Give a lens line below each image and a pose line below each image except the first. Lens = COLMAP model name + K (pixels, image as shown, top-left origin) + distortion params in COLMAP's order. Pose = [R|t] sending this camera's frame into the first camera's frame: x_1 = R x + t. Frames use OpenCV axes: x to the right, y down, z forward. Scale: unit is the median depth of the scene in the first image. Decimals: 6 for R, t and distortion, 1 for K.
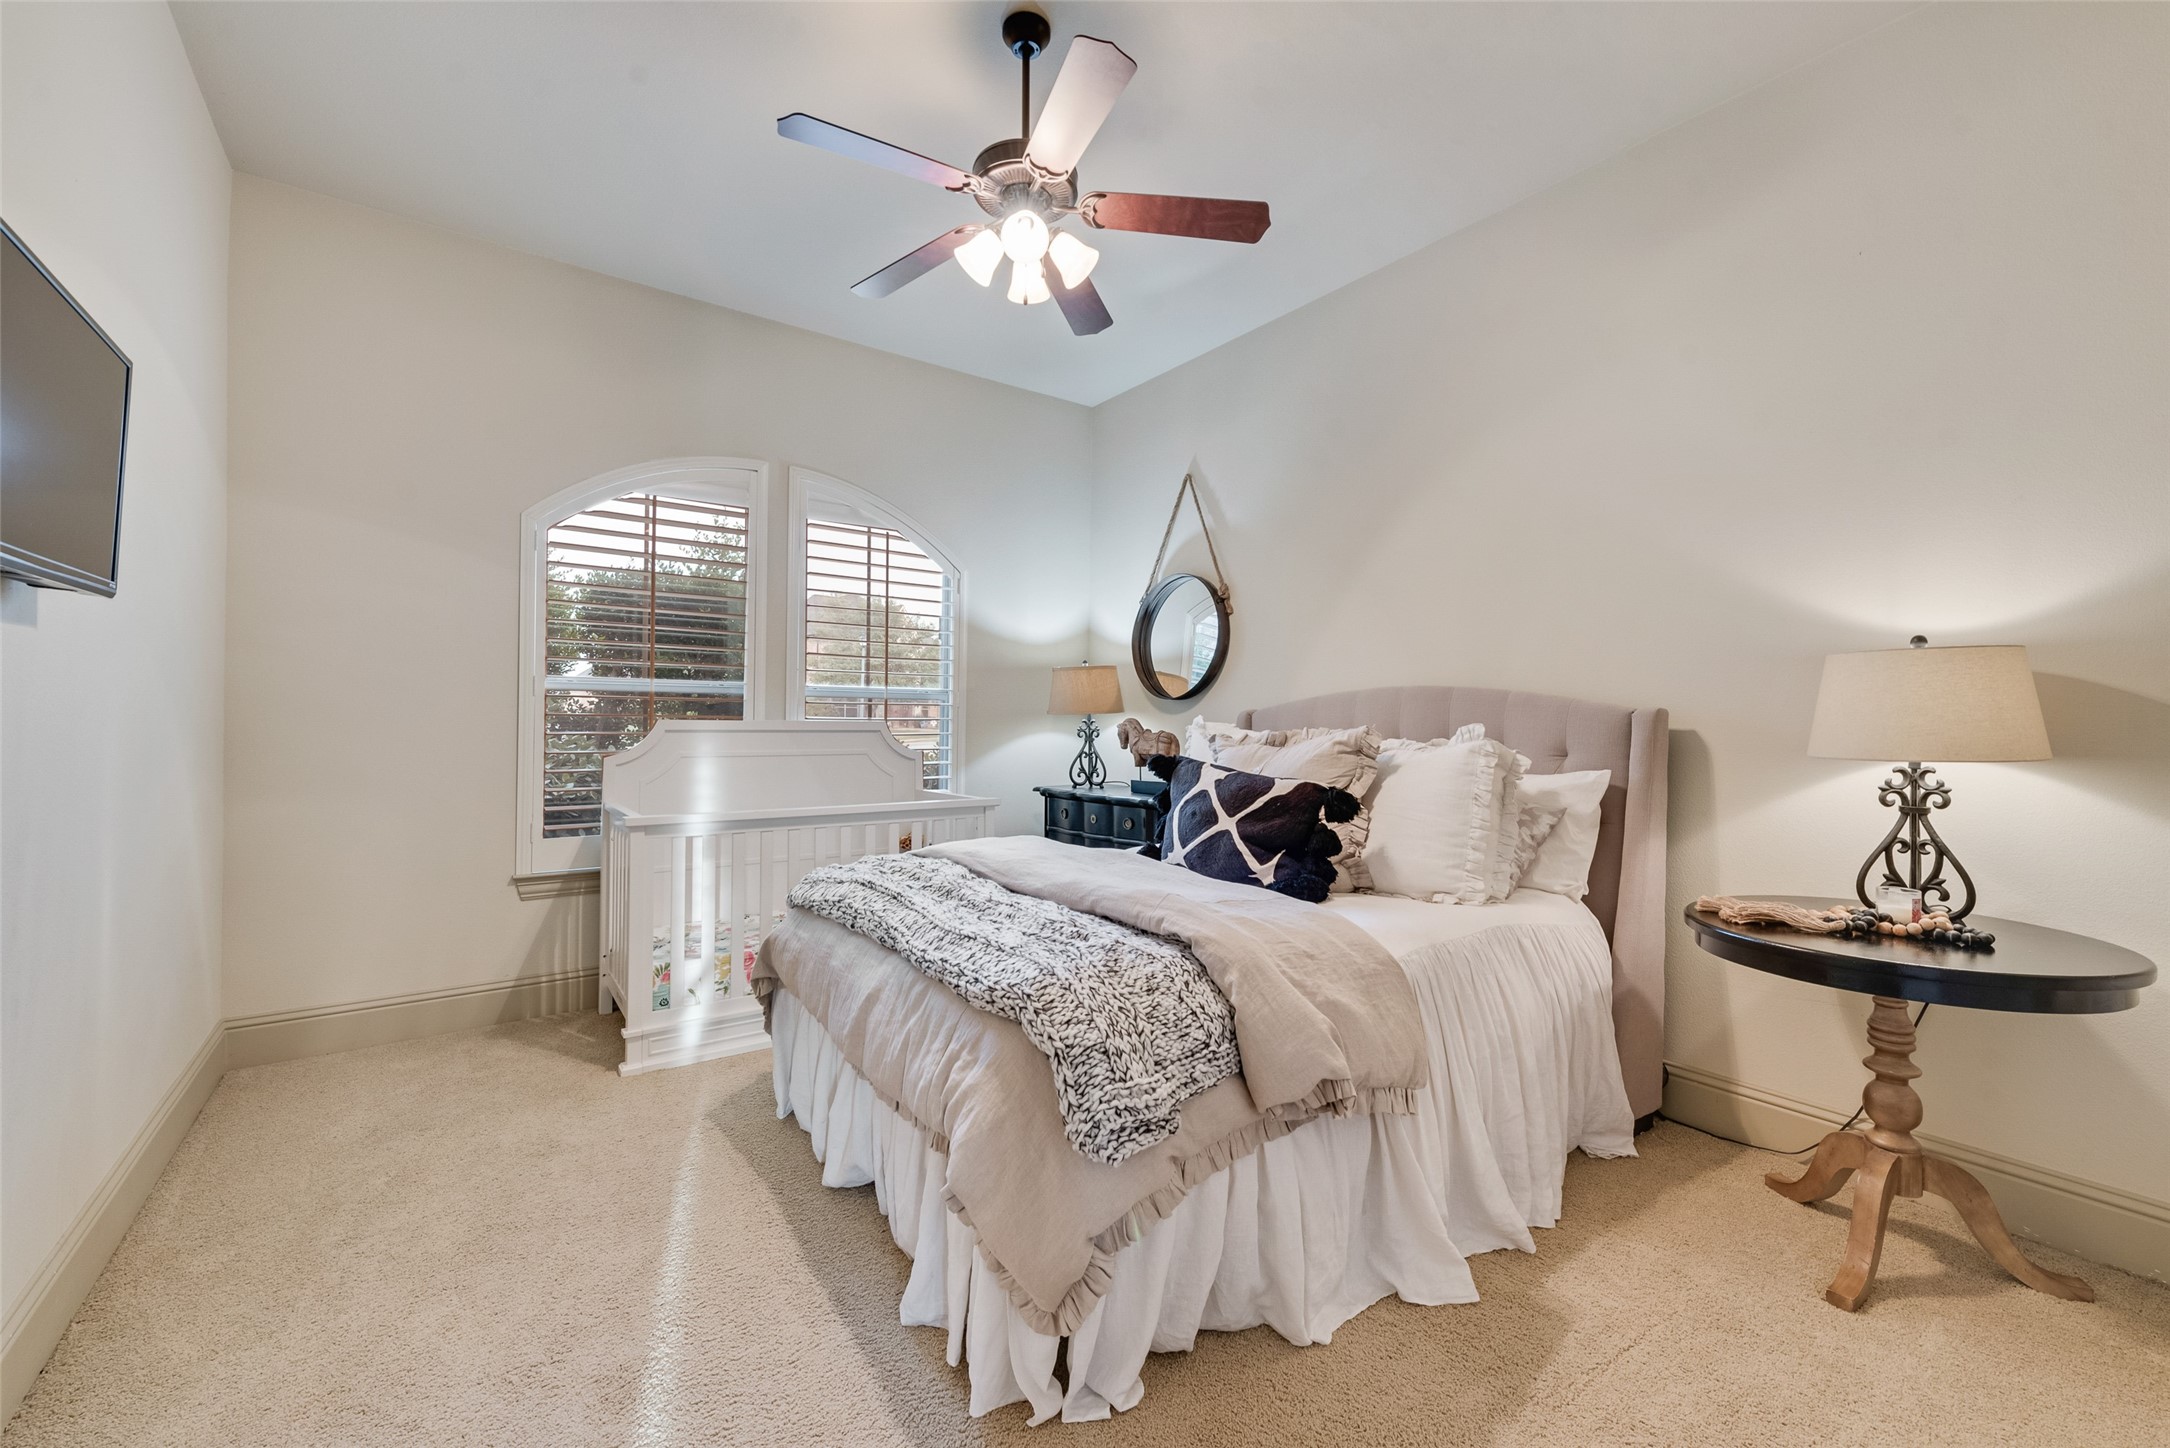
lens RADIAL K [[873.7, 0, 1078.6], [0, 873.7, 731.2], [0, 0, 1]] dist [0.020631, -0.008380]
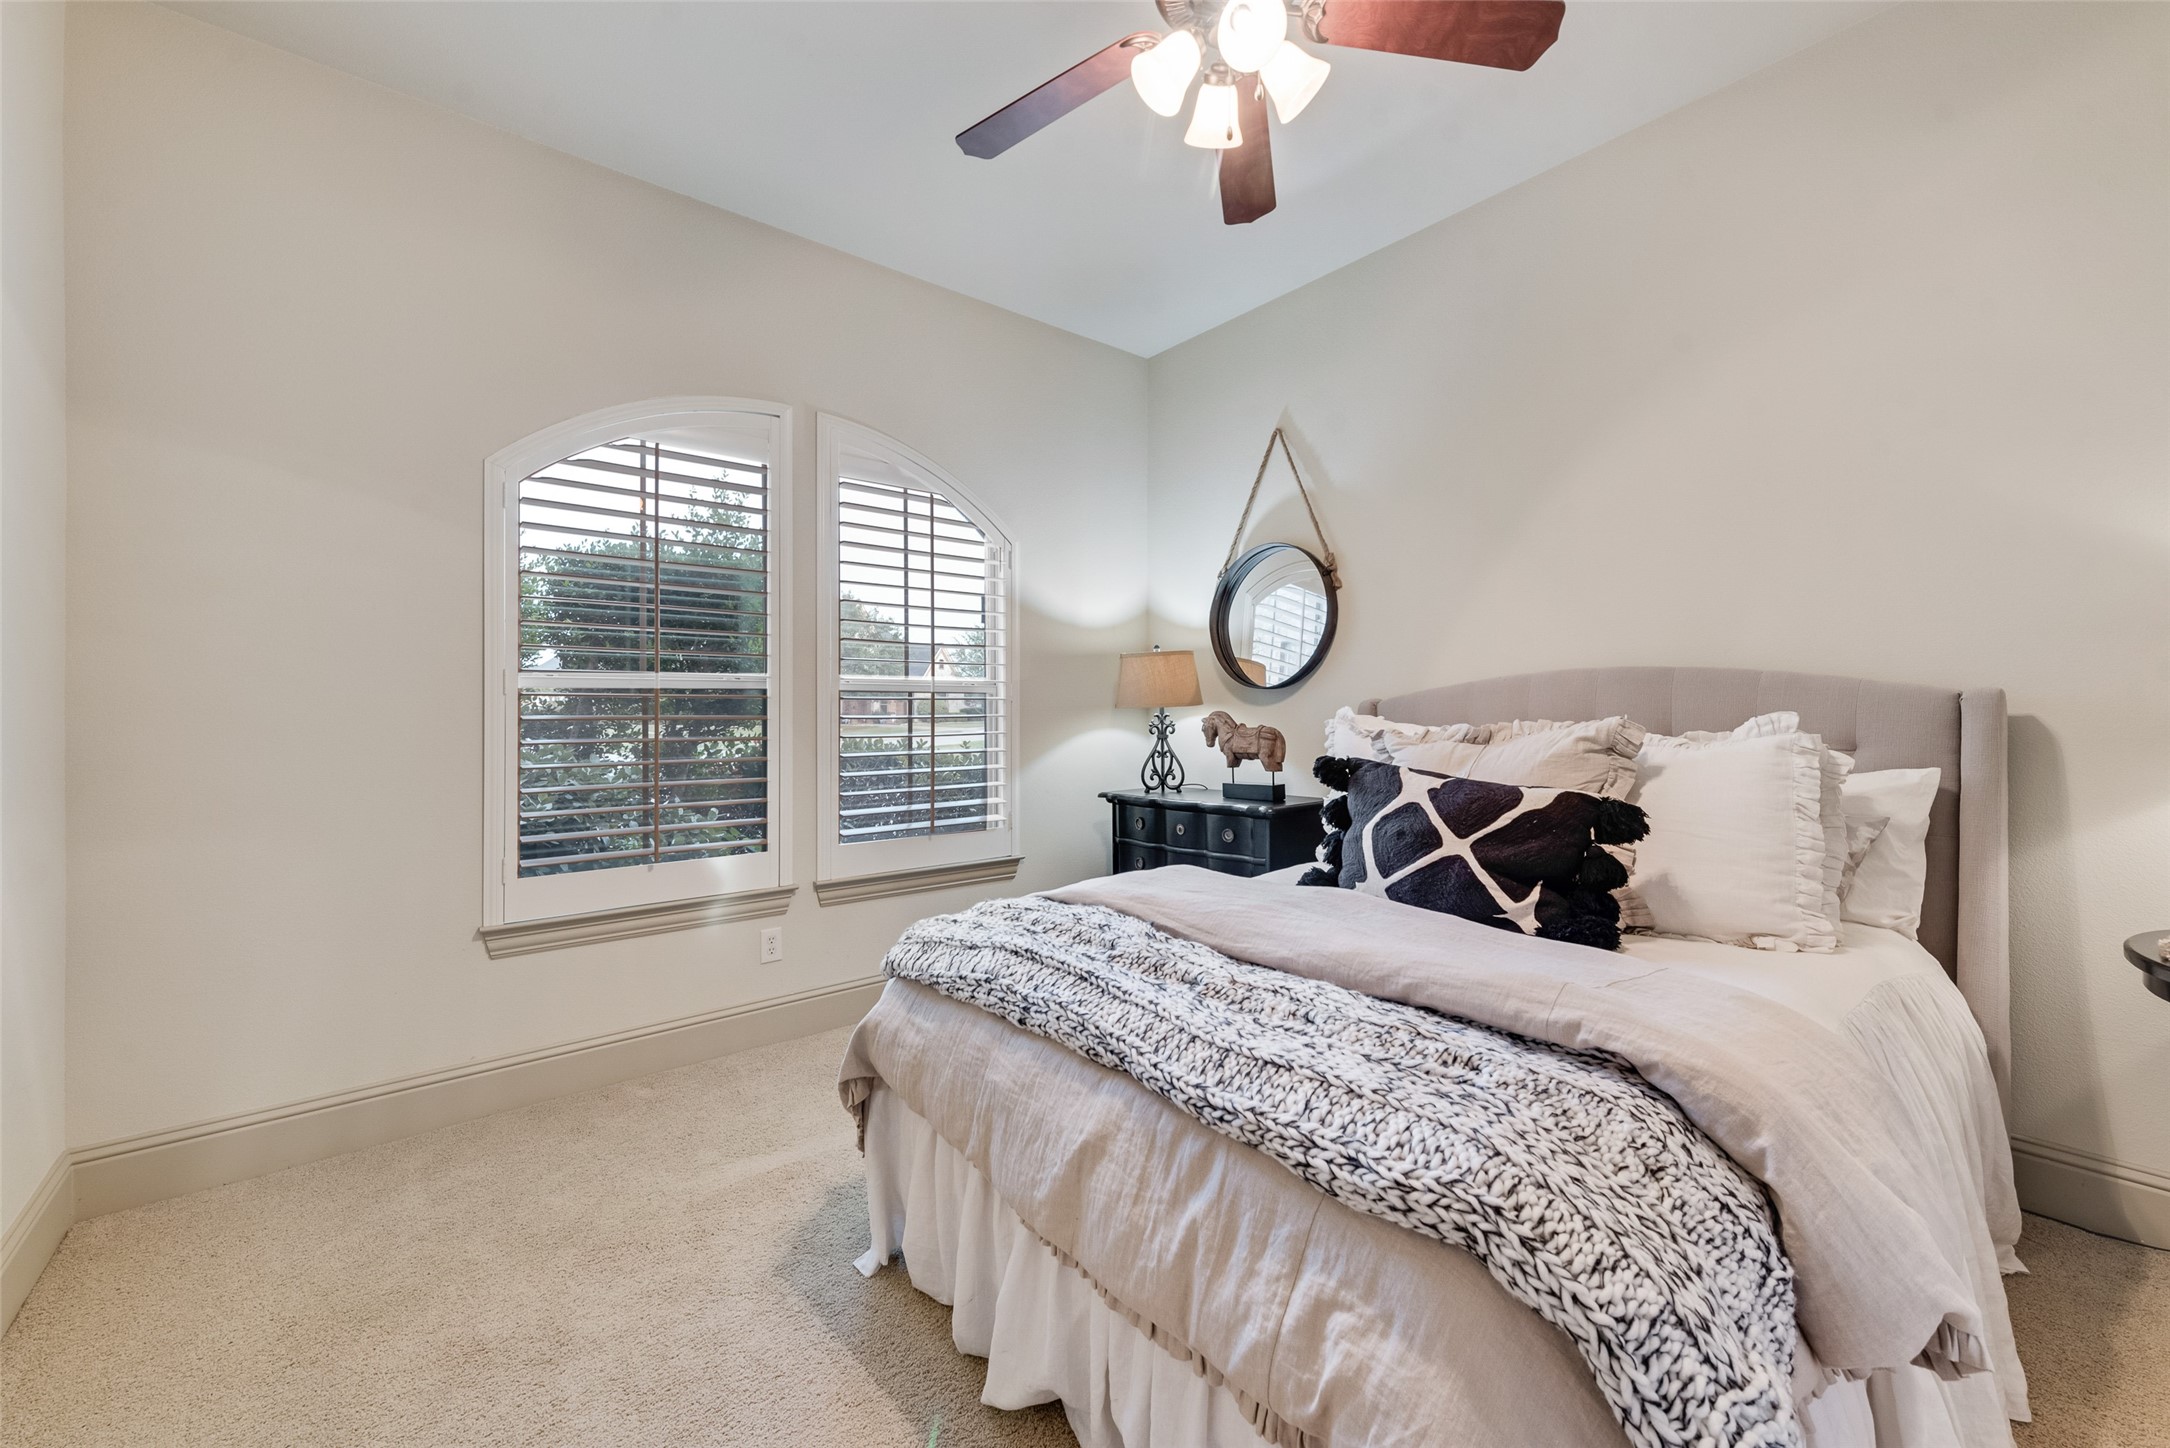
lens RADIAL K [[858.3, 0, 1083.4], [0, 858.3, 719.2], [0, 0, 1]] dist [0.019024, -0.005375]
pose [[0.997799, -0.016404, 0.064248, -0.207238], [0.016700, 0.999852, -0.004080, -0.009236], [-0.064171, 0.005144, 0.997926, 0.268520]]
